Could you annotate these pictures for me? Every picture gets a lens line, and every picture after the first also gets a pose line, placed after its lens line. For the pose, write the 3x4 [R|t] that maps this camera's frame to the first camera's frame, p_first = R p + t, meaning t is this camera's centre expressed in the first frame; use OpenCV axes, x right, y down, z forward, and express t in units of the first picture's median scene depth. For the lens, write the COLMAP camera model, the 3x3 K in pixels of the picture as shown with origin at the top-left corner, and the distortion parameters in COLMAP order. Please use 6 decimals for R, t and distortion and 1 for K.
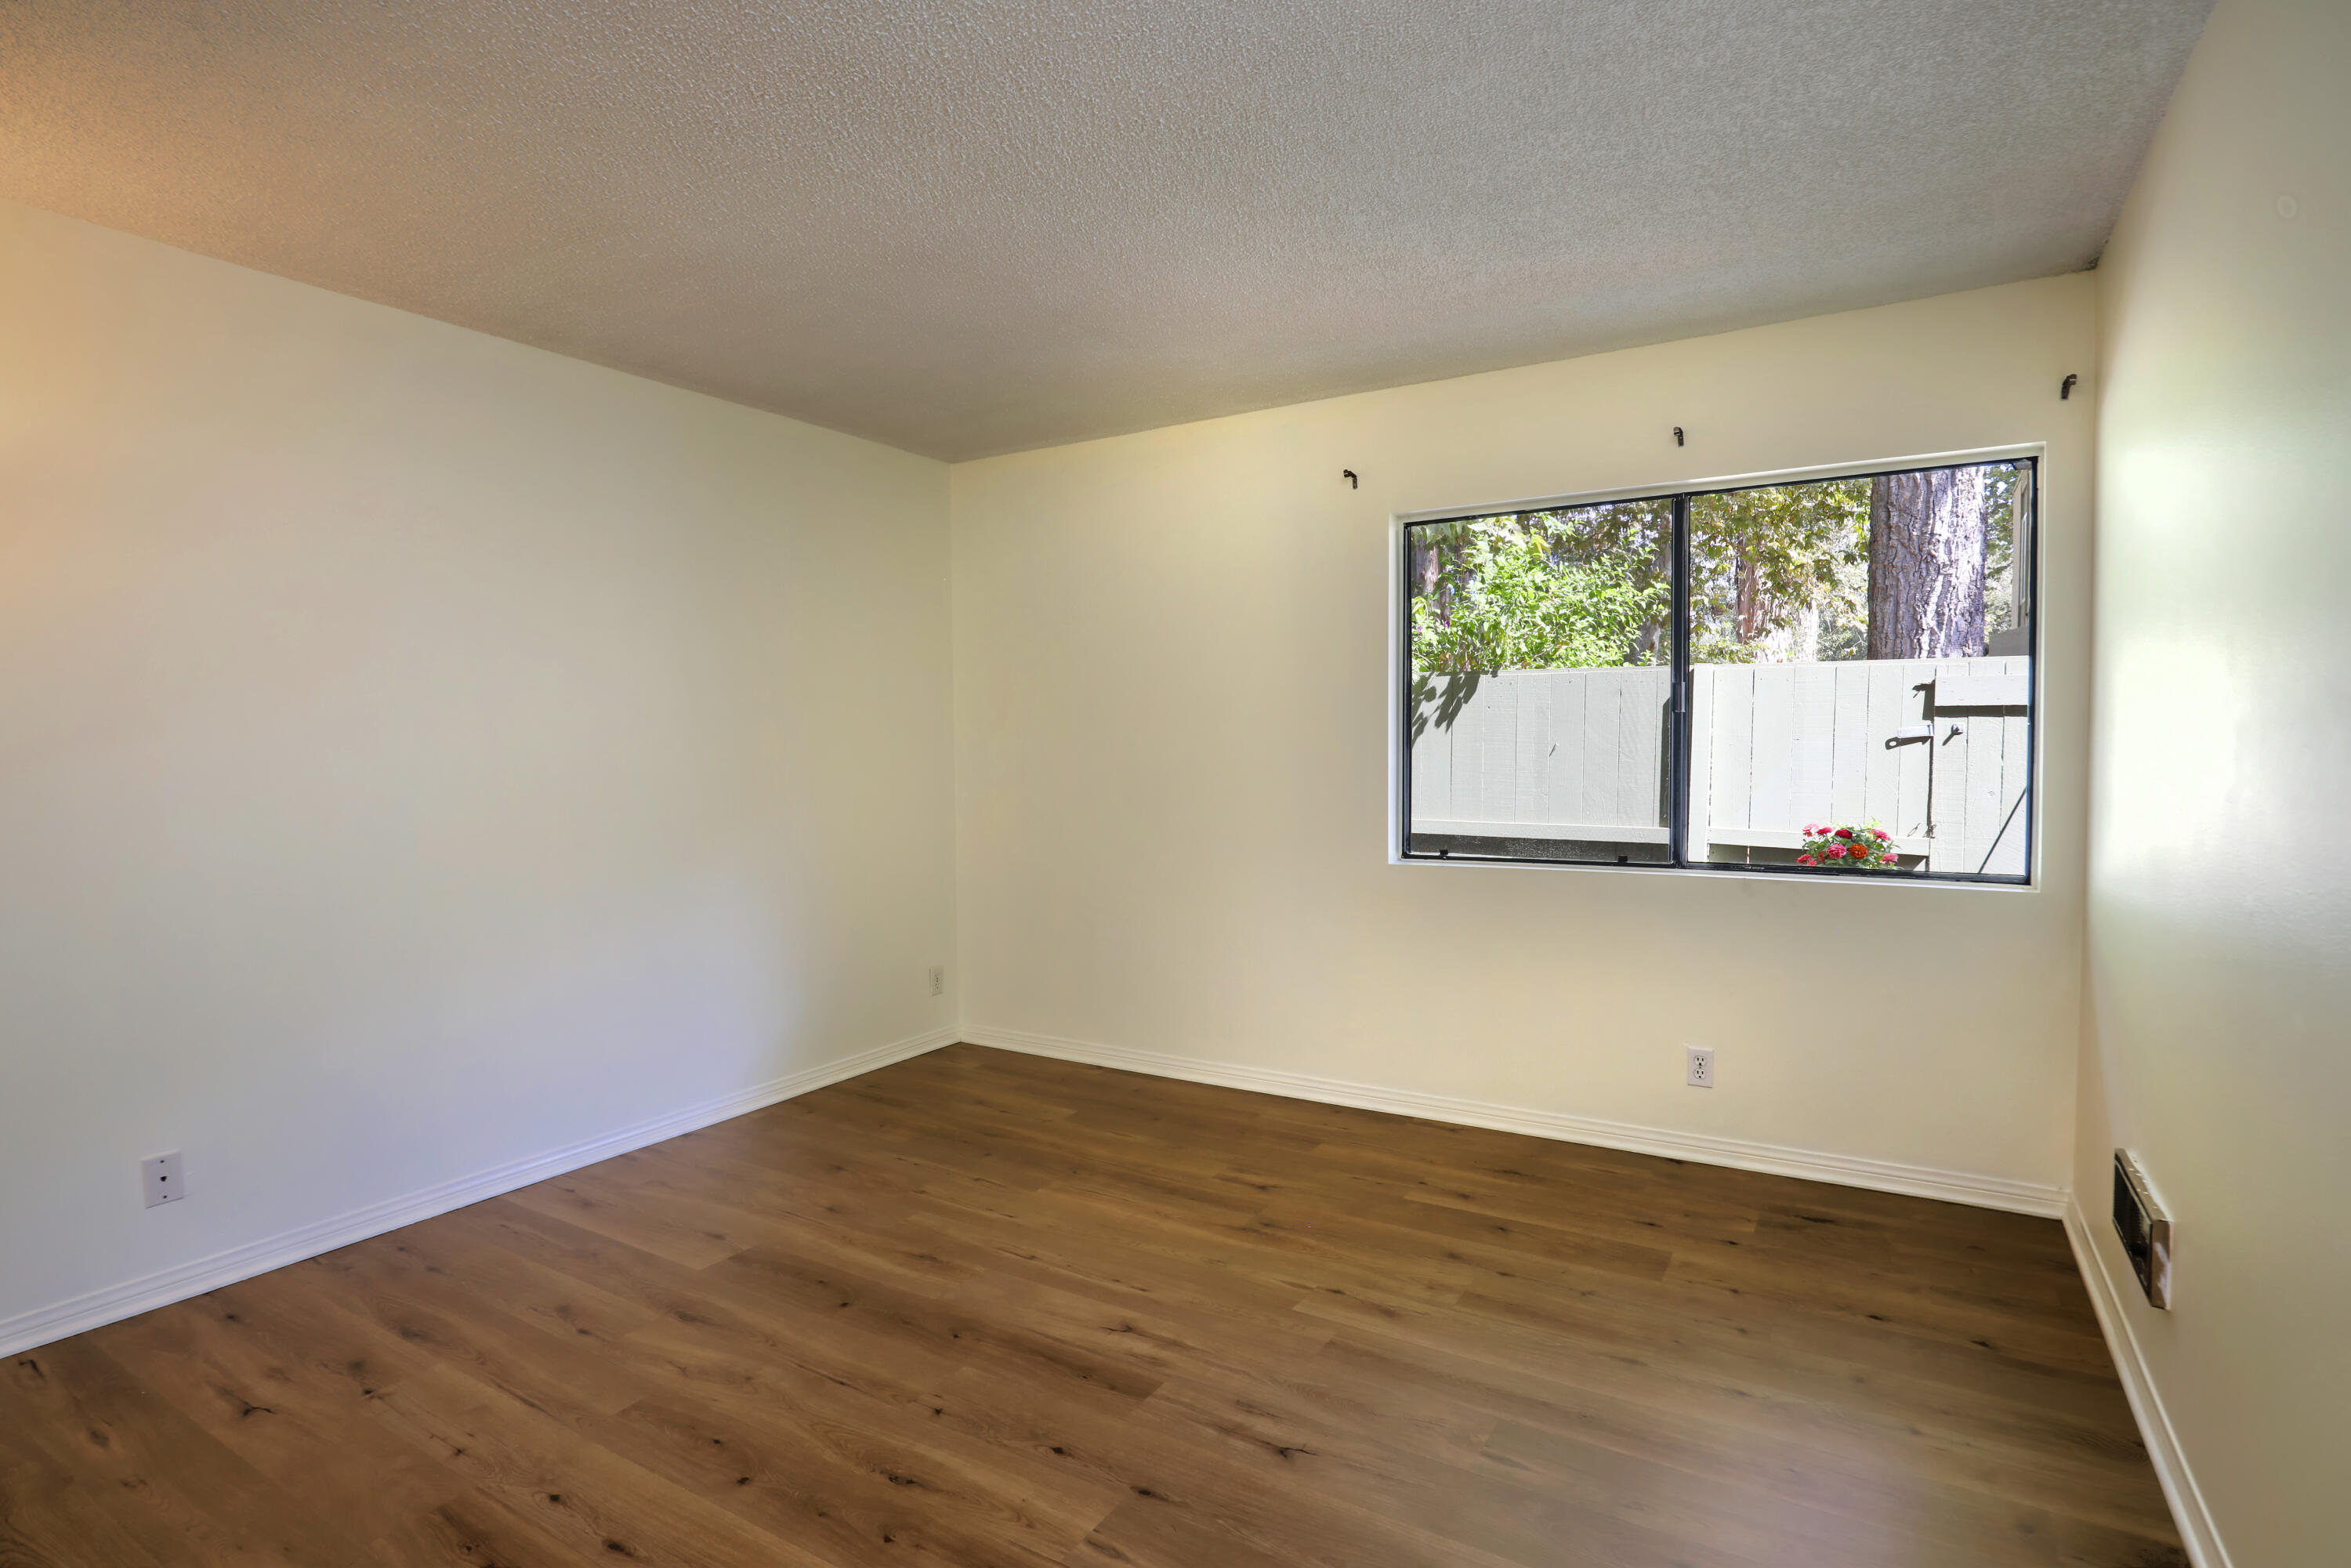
lens RADIAL K [[1192.1, 0, 1182.5], [0, 1192.1, 784.3], [0, 0, 1]] dist [-0.005965, -0.000163]
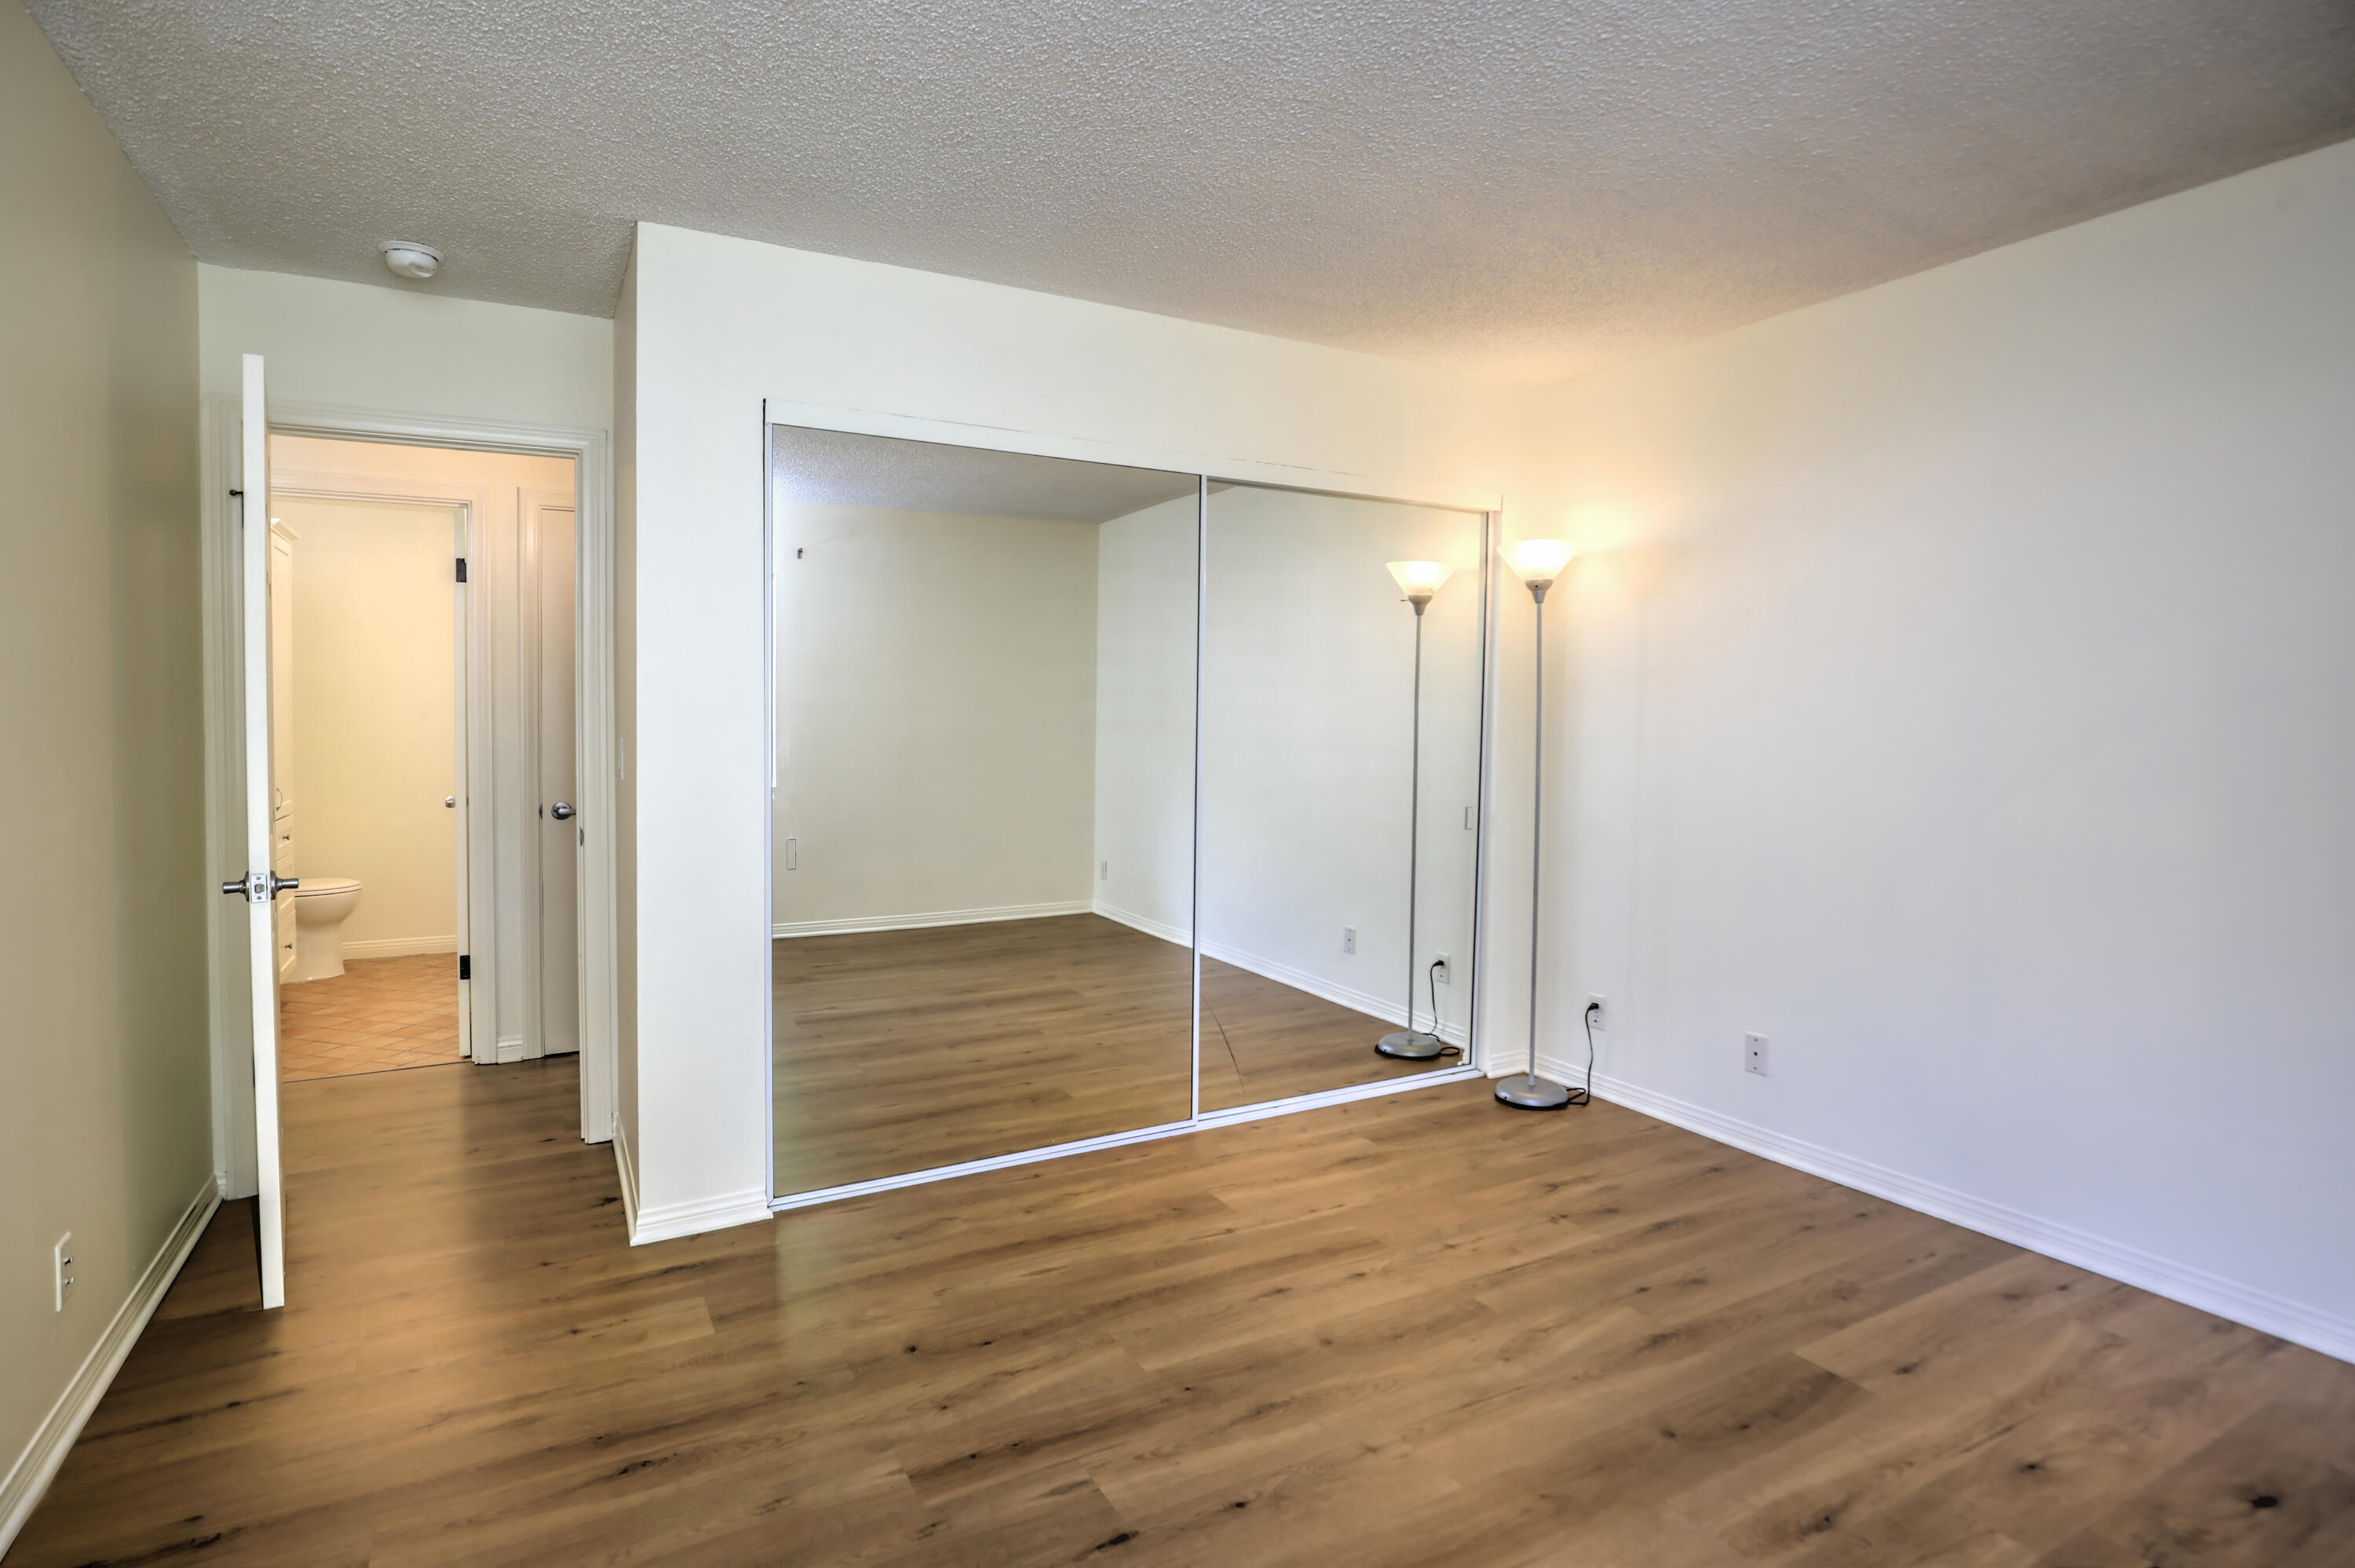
lens RADIAL K [[1194.0, 0, 1176.2], [0, 1194.0, 773.2], [0, 0, 1]] dist [-0.005965, -0.000163]
pose [[-0.496426, 0.051706, -0.866538, 0.547566], [-0.027563, 0.996782, 0.075268, -0.042193], [0.867641, 0.061250, -0.493404, 1.127873]]
